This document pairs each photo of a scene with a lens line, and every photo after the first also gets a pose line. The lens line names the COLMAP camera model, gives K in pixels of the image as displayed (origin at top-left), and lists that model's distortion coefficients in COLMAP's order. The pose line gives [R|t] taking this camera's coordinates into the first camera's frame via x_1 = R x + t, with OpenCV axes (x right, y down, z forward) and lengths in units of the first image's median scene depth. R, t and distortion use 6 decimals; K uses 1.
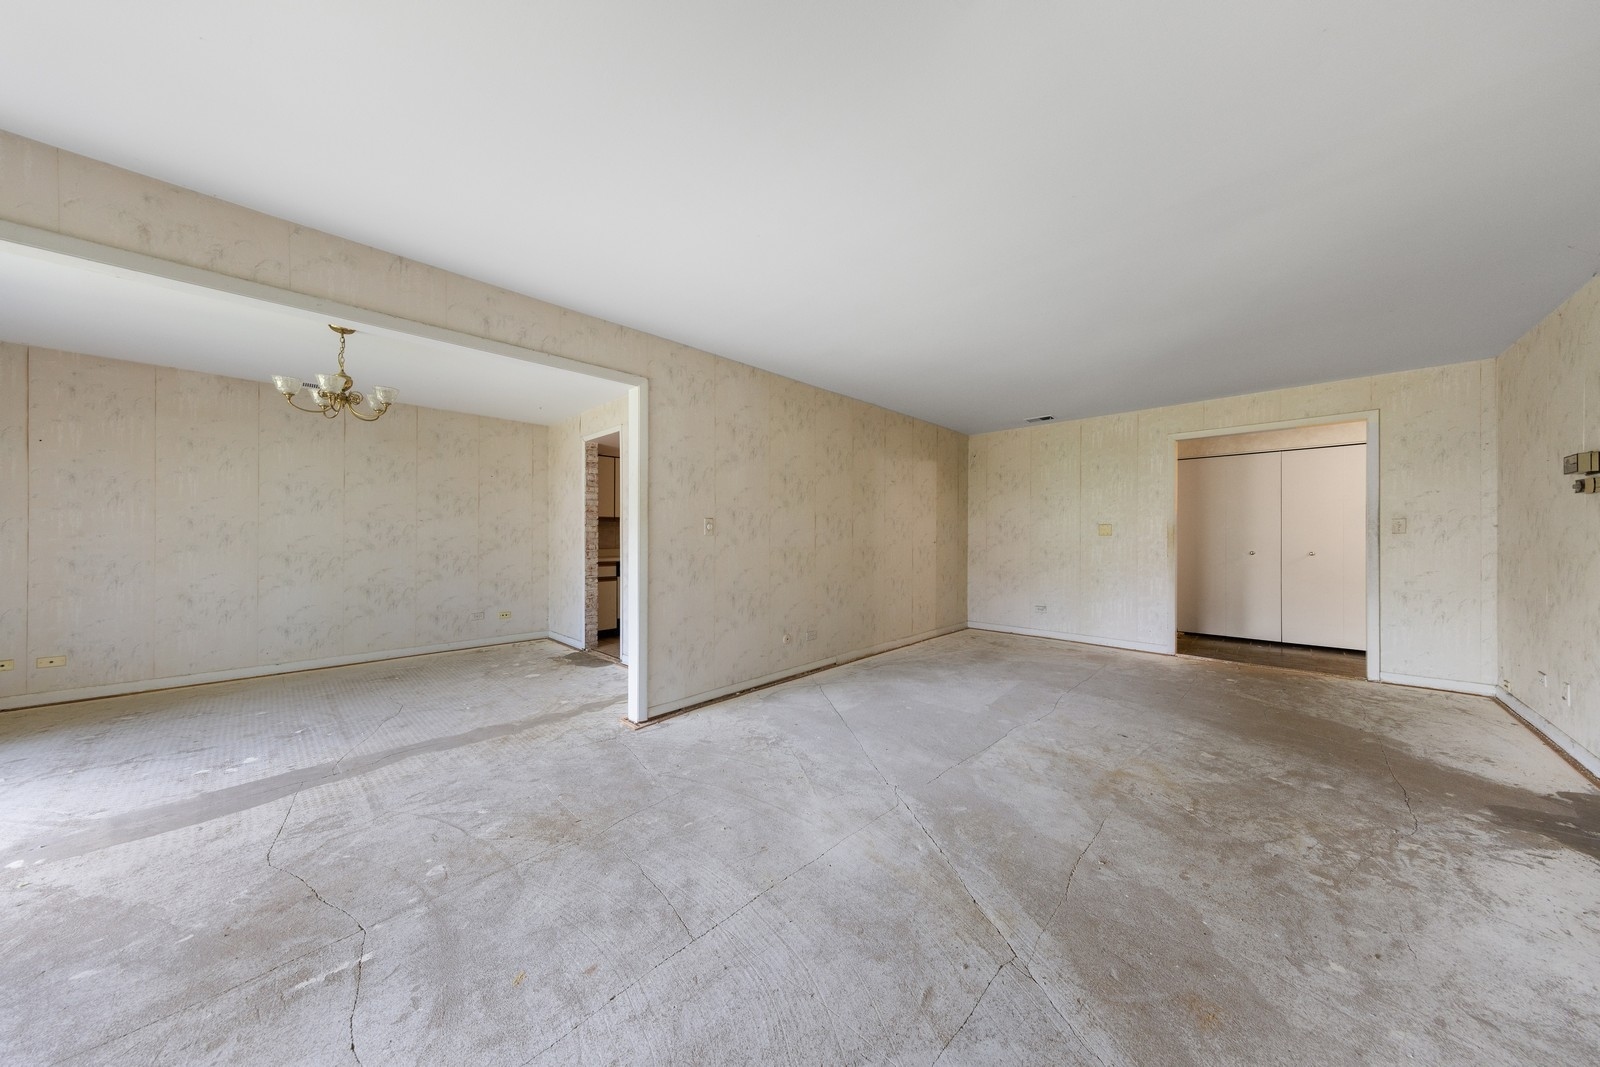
lens RADIAL K [[509.1, 0, 805.3], [0, 509.1, 545.1], [0, 0, 1]] dist [0.005306, -0.000224]
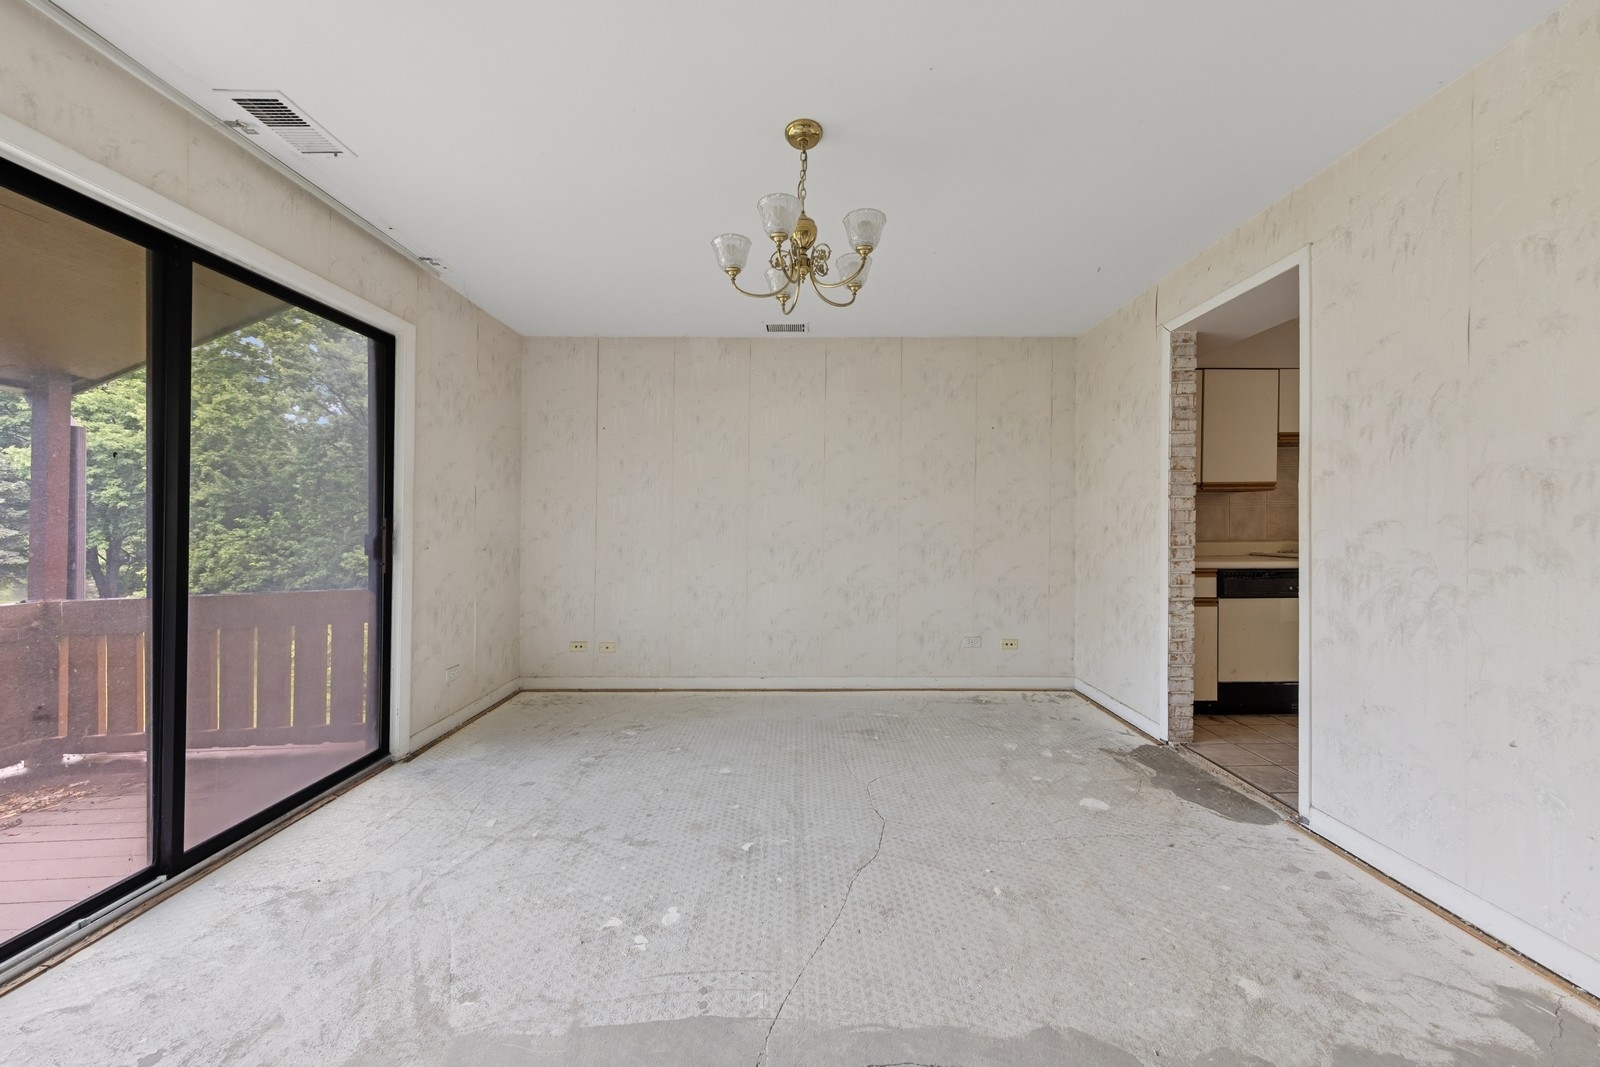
lens RADIAL K [[556.5, 0, 806.2], [0, 556.5, 531.4], [0, 0, 1]] dist [0.001504, -0.000014]
pose [[0.696287, 0.005478, -0.717743, -0.413906], [-0.007864, 0.999969, 0.000003, -0.002185], [0.717721, 0.005643, 0.696308, 0.515694]]
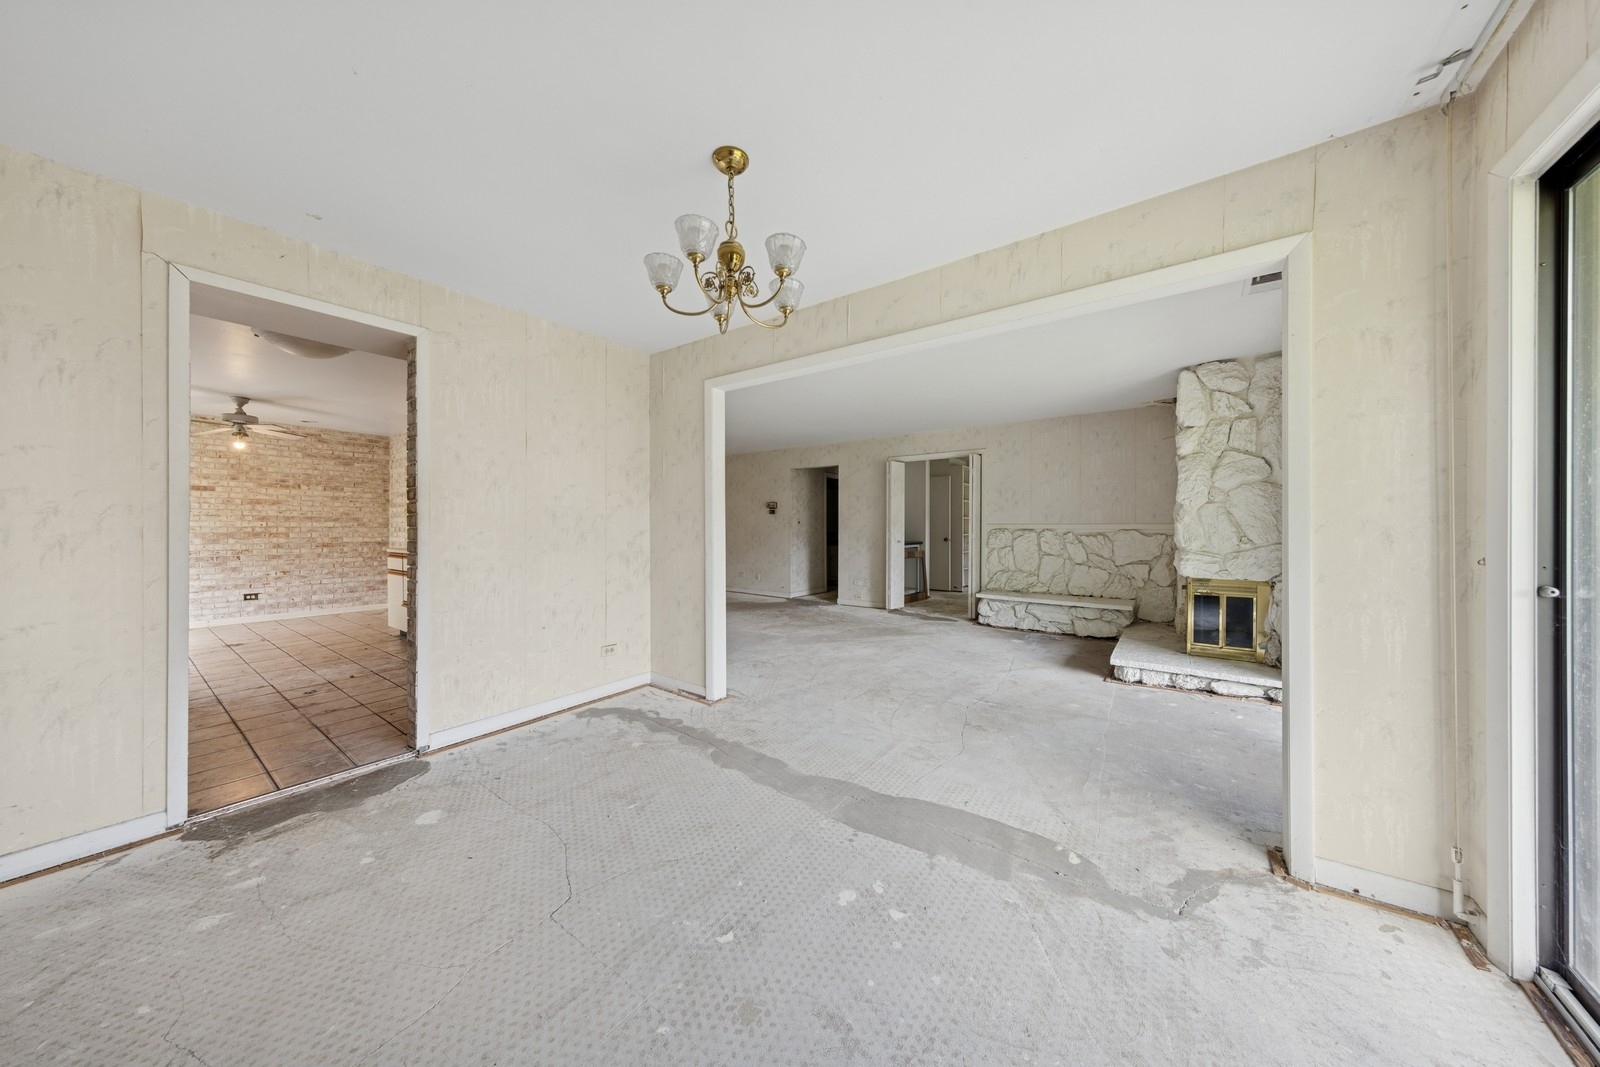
lens RADIAL K [[509.1, 0, 812.6], [0, 509.1, 527.3], [0, 0, 1]] dist [0.005306, -0.000224]
pose [[-0.144010, -0.000258, 0.989576, -1.267649], [0.015600, 0.999875, 0.002531, -0.013245], [-0.989453, 0.015802, -0.143988, 0.849159]]
